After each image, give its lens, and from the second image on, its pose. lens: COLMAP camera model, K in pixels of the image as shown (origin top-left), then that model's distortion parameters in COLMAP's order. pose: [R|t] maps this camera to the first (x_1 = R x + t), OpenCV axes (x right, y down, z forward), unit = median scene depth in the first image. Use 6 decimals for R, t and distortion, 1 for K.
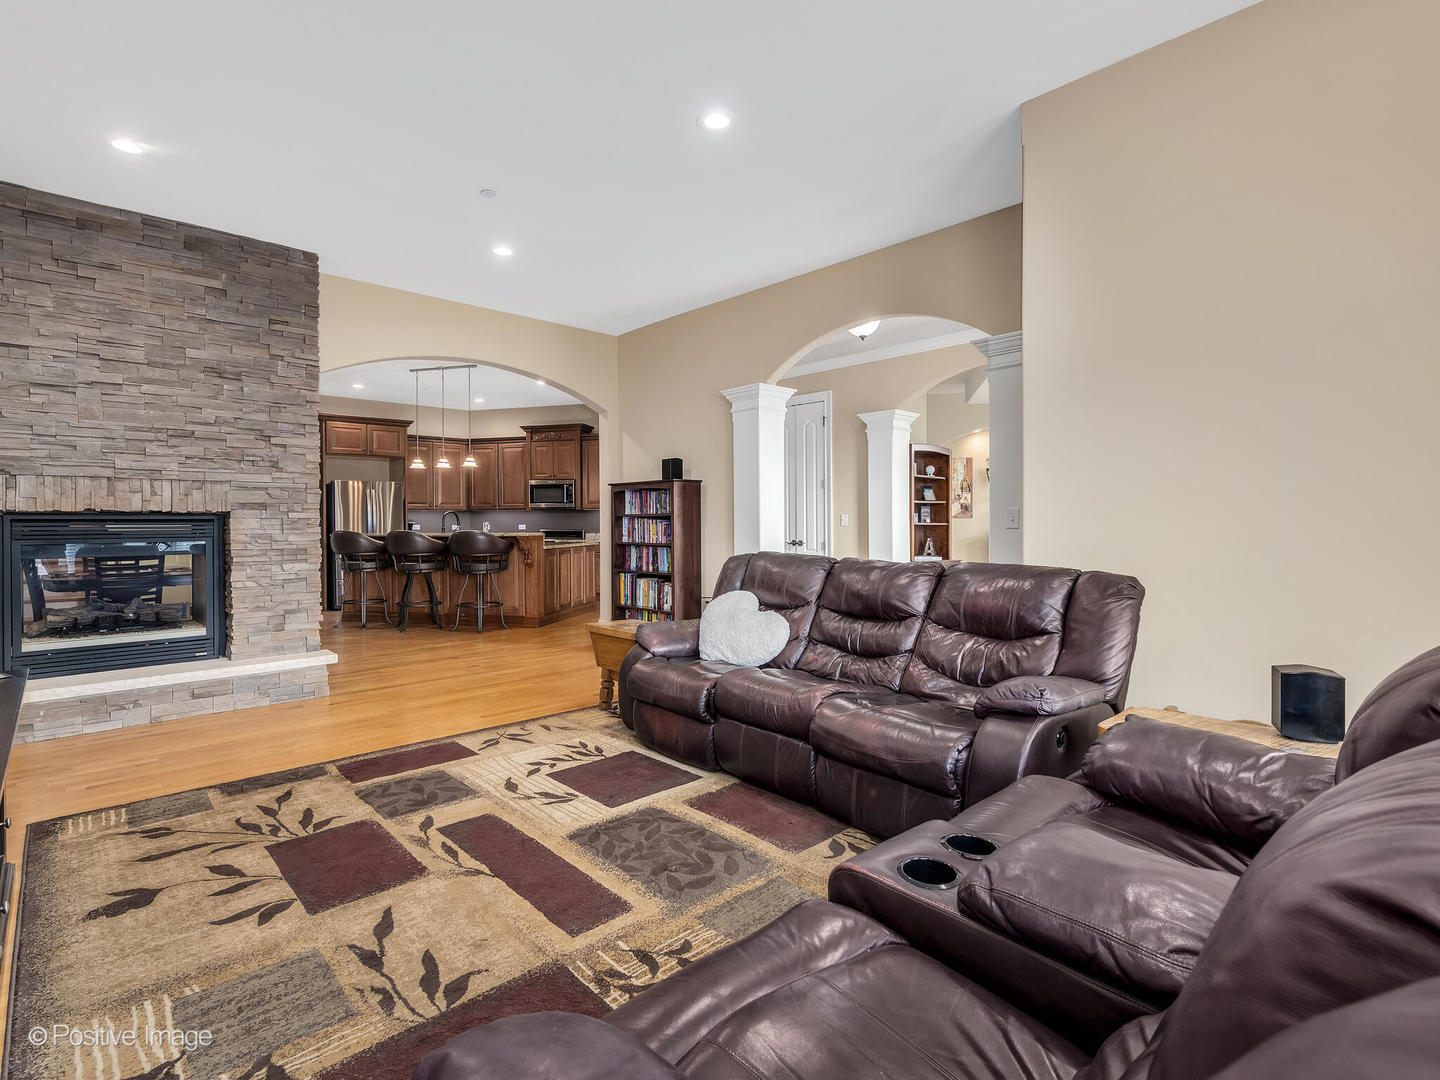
lens RADIAL K [[658.1, 0, 717.0], [0, 658.1, 526.1], [0, 0, 1]] dist [0.000143, -0.000170]
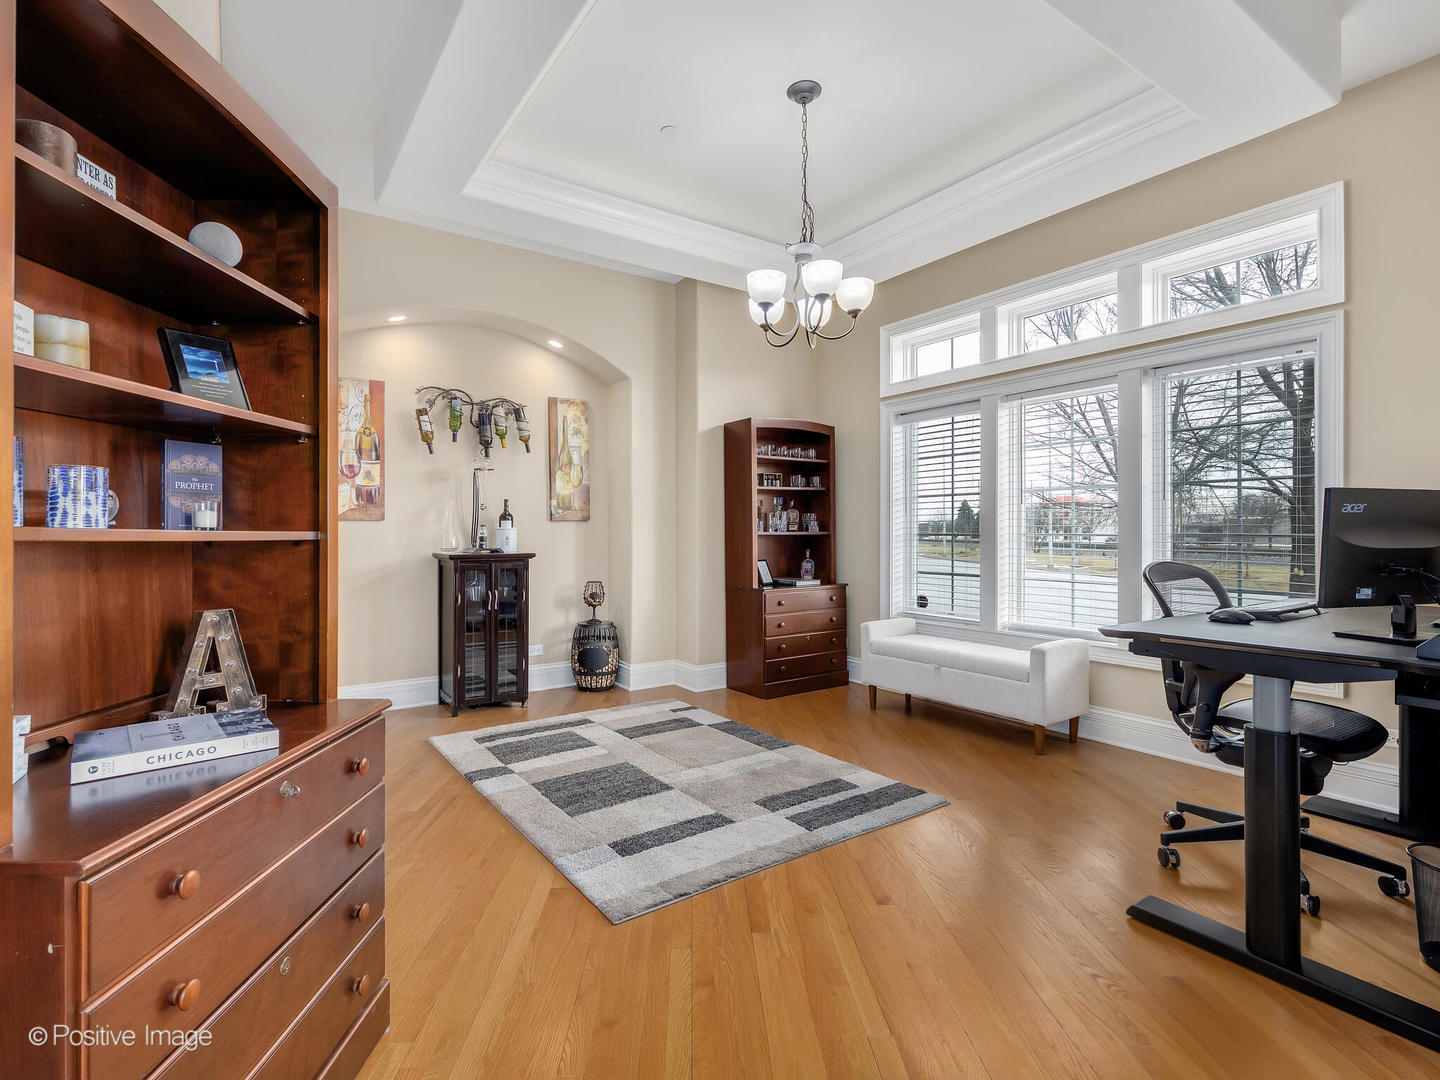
lens RADIAL K [[658.1, 0, 717.0], [0, 658.1, 526.1], [0, 0, 1]] dist [0.000143, -0.000170]
pose [[0.641692, 0.001965, 0.766960, 0.335934], [0.008522, 0.999917, -0.009692, -0.003542], [-0.766915, 0.012756, 0.641622, 0.952058]]
